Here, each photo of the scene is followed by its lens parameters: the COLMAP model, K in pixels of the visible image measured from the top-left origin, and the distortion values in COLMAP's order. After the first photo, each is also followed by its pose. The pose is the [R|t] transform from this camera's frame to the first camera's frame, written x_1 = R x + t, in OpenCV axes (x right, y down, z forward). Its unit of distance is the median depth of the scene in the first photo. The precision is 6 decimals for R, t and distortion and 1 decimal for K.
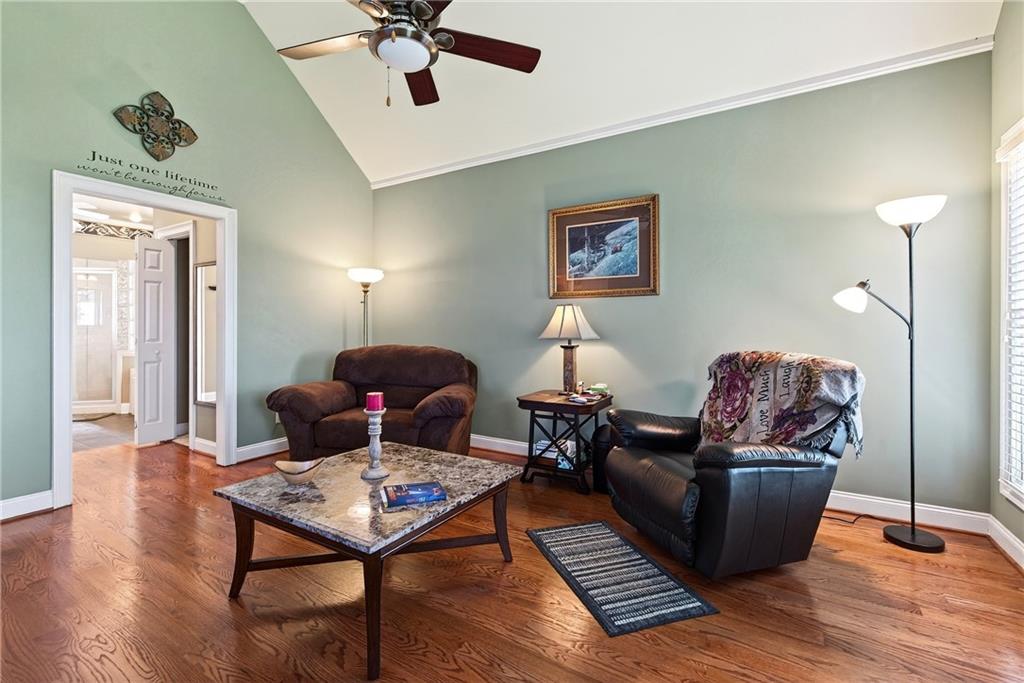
lens RADIAL K [[448.3, 0, 509.5], [0, 448.3, 326.4], [0, 0, 1]] dist [0.001680, 0.000949]
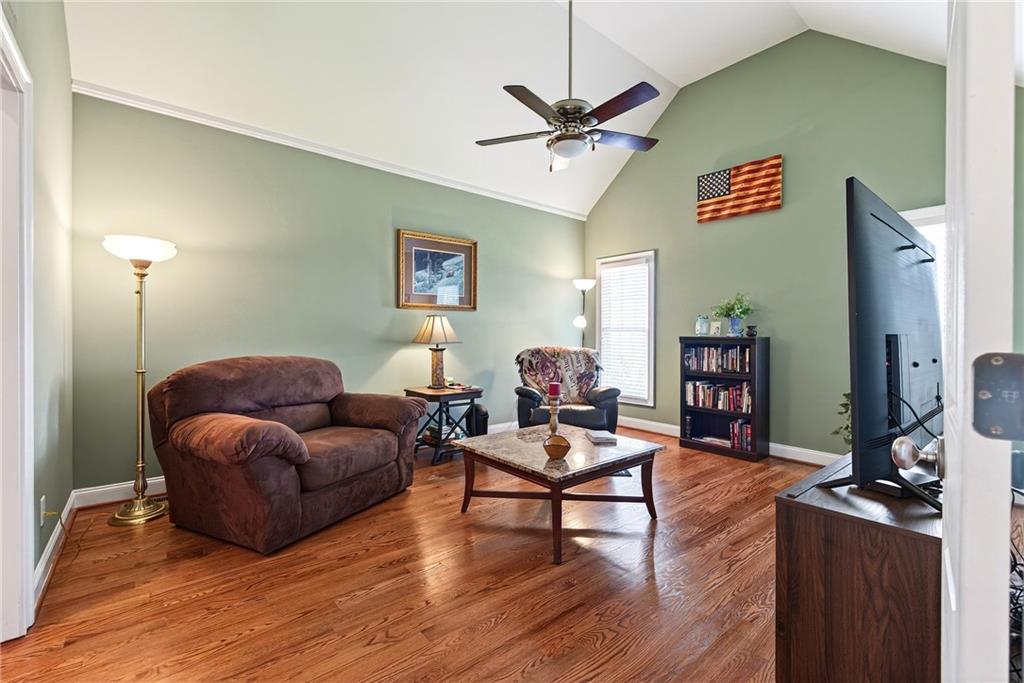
lens RADIAL K [[448.3, 0, 512.4], [0, 448.3, 337.6], [0, 0, 1]] dist [0.001680, 0.000949]
pose [[0.324385, -0.009022, 0.945882, -0.961277], [-0.008576, 0.999885, 0.012478, -0.004256], [-0.945886, -0.012160, 0.324270, 0.400972]]
